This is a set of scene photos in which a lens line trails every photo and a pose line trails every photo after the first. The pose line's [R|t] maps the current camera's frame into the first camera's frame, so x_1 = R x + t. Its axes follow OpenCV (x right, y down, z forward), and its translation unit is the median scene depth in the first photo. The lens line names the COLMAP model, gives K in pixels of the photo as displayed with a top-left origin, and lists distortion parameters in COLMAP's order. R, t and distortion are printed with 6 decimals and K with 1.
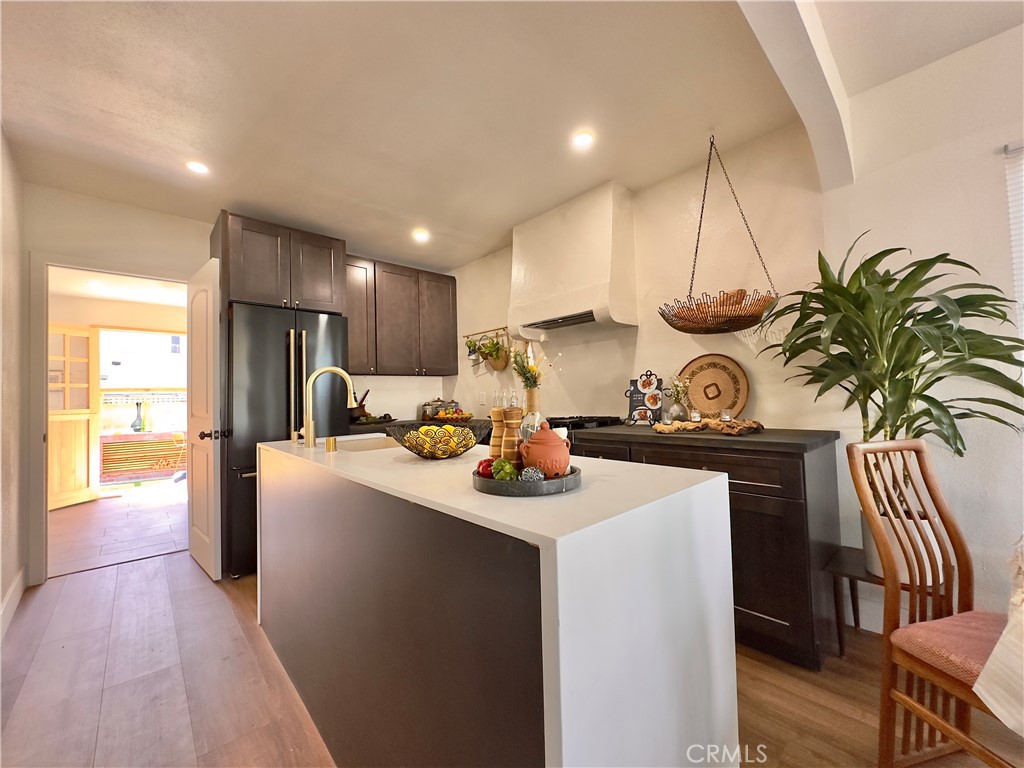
lens RADIAL K [[406.2, 0, 510.3], [0, 406.2, 386.6], [0, 0, 1]] dist [-0.005833, 0.001336]
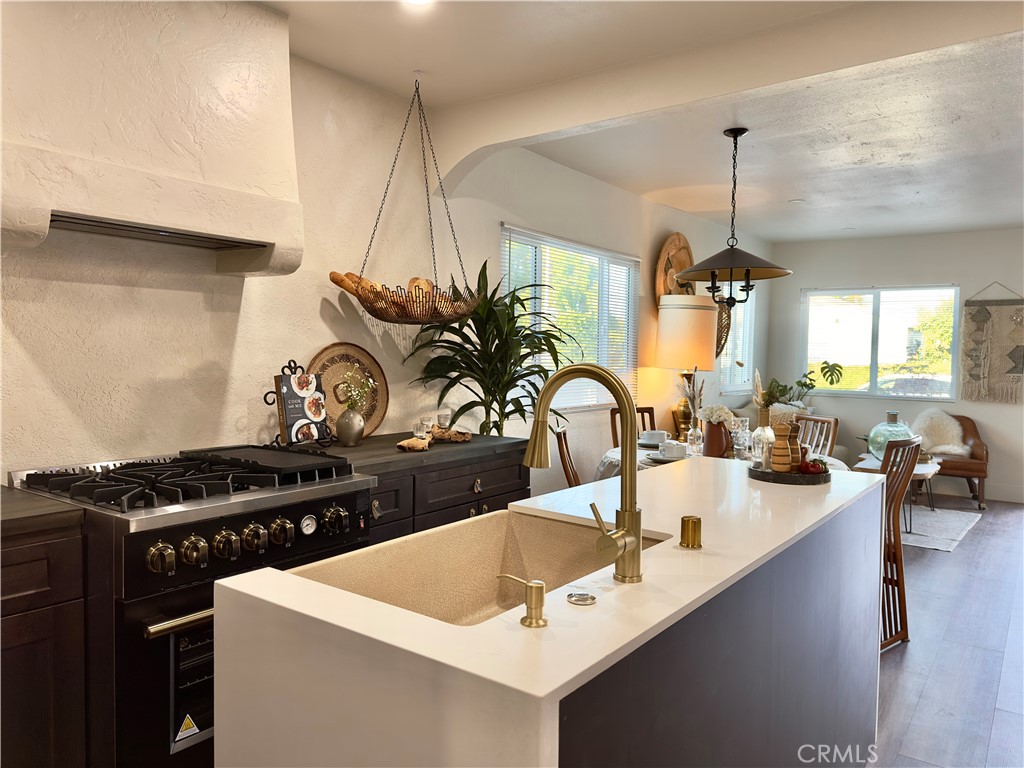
lens RADIAL K [[727.8, 0, 527.4], [0, 727.8, 378.5], [0, 0, 1]] dist [0.042531, -0.028558]
pose [[-0.210782, -0.009042, 0.977491, -0.838501], [-0.035520, 0.999368, 0.001585, -0.026639], [-0.976888, -0.034387, -0.210970, 0.900582]]
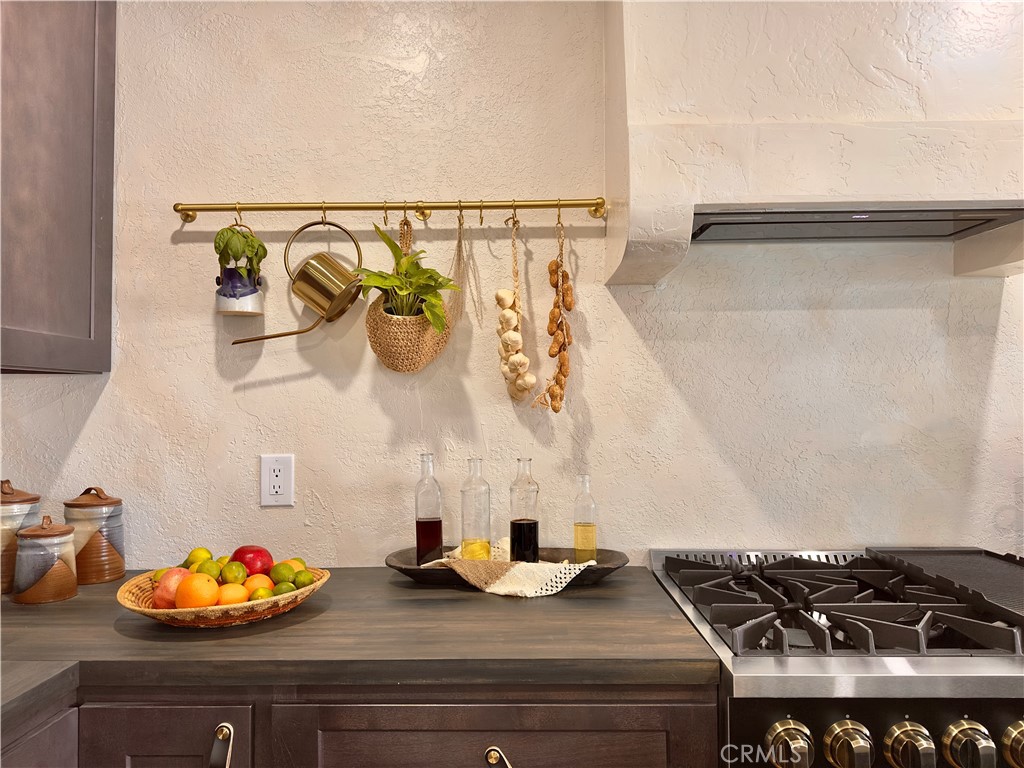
lens RADIAL K [[727.8, 0, 519.3], [0, 727.8, 393.0], [0, 0, 1]] dist [0.042531, -0.028558]
pose [[0.685126, 0.031301, 0.727751, -0.460533], [-0.030628, 0.999431, -0.014153, -0.032466], [-0.727780, -0.012593, 0.685695, 0.948512]]
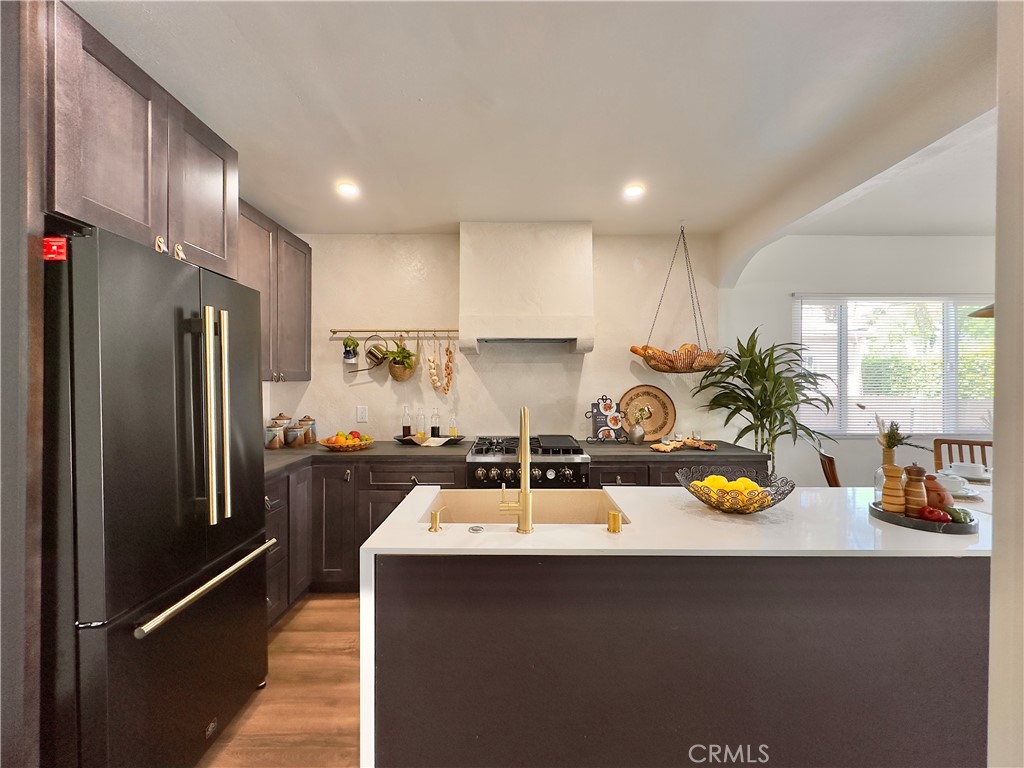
lens RADIAL K [[406.2, 0, 508.5], [0, 406.2, 388.8], [0, 0, 1]] dist [-0.005833, 0.001336]
pose [[0.676770, 0.015155, 0.736038, -0.725852], [-0.038642, 0.999141, 0.014958, -0.066697], [-0.735179, -0.038565, 0.676775, 0.416756]]
